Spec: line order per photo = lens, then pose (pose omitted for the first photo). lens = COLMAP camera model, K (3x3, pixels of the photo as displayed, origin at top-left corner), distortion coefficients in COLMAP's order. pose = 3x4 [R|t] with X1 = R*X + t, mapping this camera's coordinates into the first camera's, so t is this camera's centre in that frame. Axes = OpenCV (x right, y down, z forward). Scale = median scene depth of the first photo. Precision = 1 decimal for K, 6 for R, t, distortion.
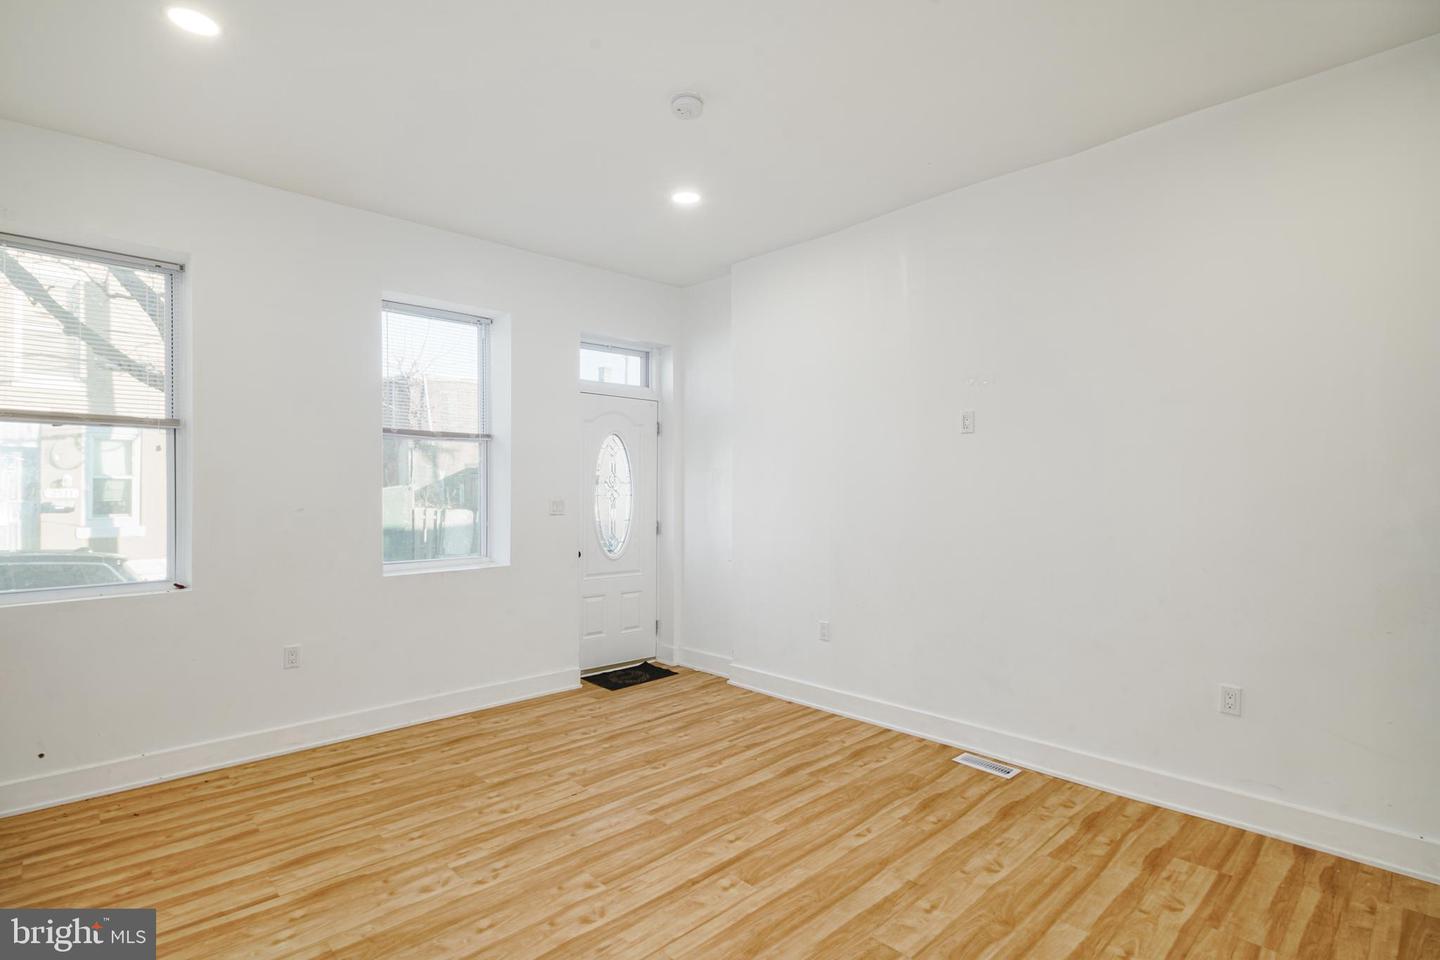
lens RADIAL K [[708.2, 0, 720.9], [0, 708.2, 491.8], [0, 0, 1]] dist [0.000789, -0.001335]
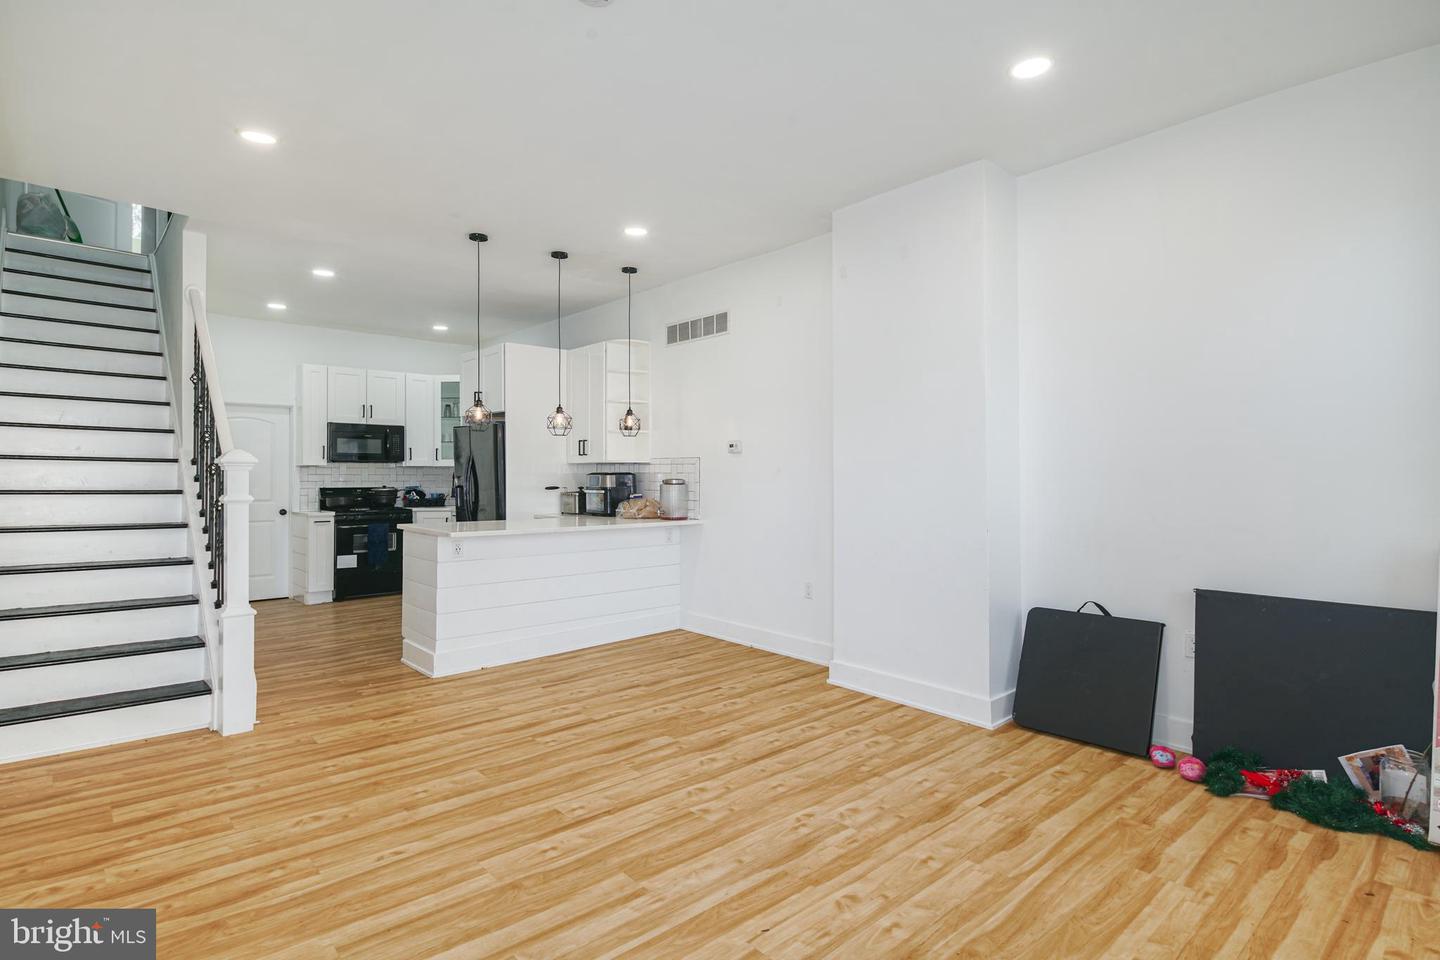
lens RADIAL K [[734.0, 0, 768.0], [0, 734.0, 474.0], [0, 0, 1]] dist [0.001321, -0.000650]
pose [[-0.999440, 0.005237, -0.033037, -0.188453], [0.005205, 0.999986, 0.001058, 0.027794], [0.033042, 0.000886, -0.999454, 1.623108]]
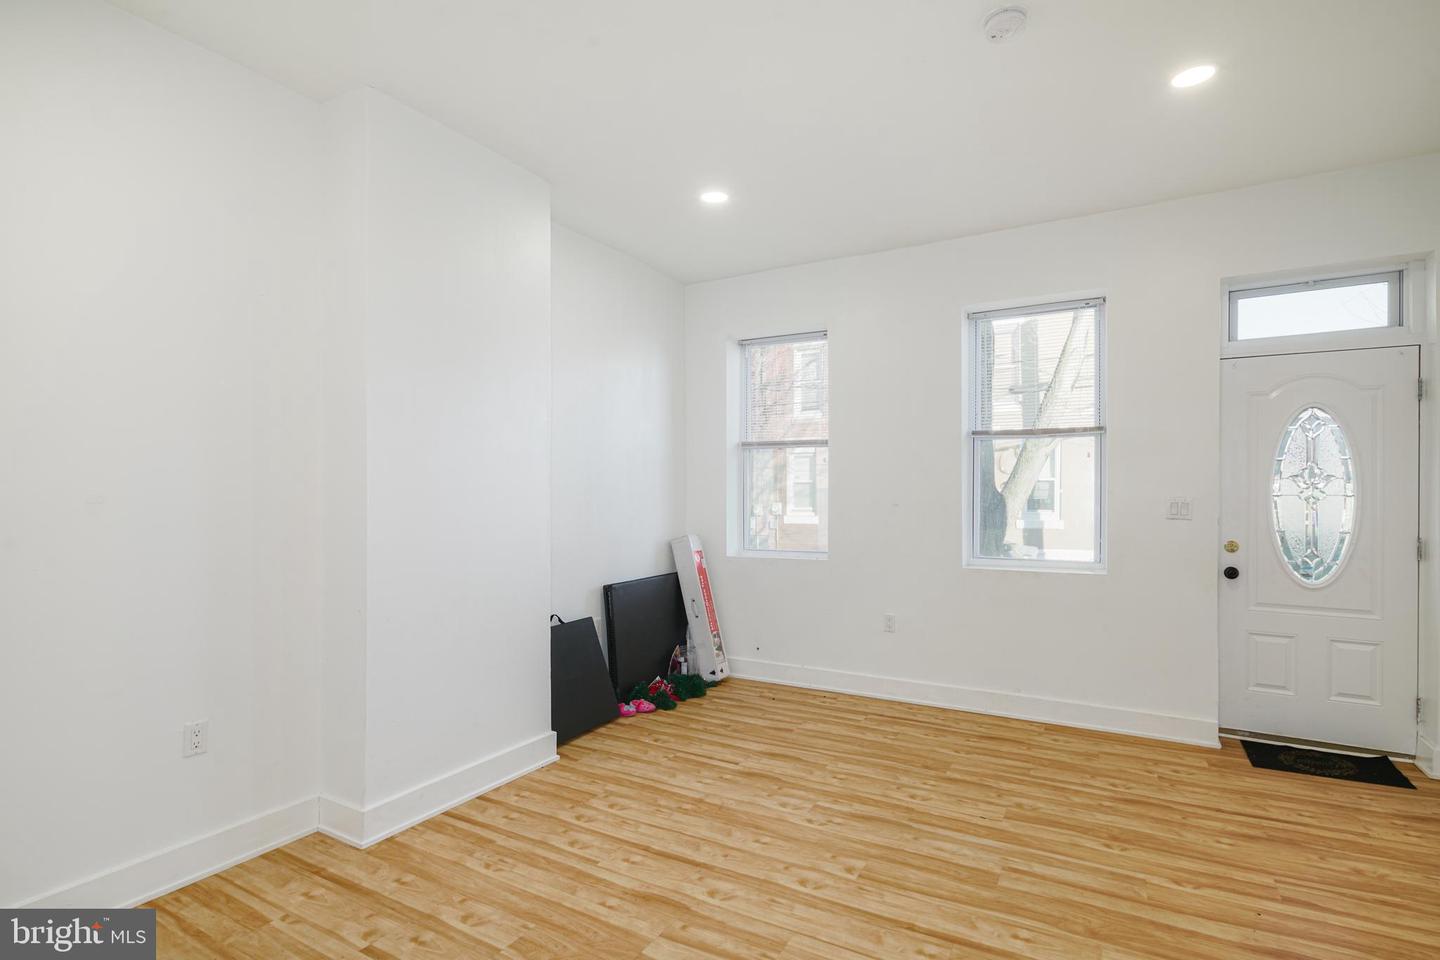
lens RADIAL K [[699.9, 0, 685.2], [0, 699.9, 493.5], [0, 0, 1]] dist [0.000544, -0.001199]
pose [[0.277494, 0.004854, -0.960715, 0.554557], [-0.002831, 0.999987, 0.004234, 0.001617], [0.960723, 0.001545, 0.277504, 0.368286]]
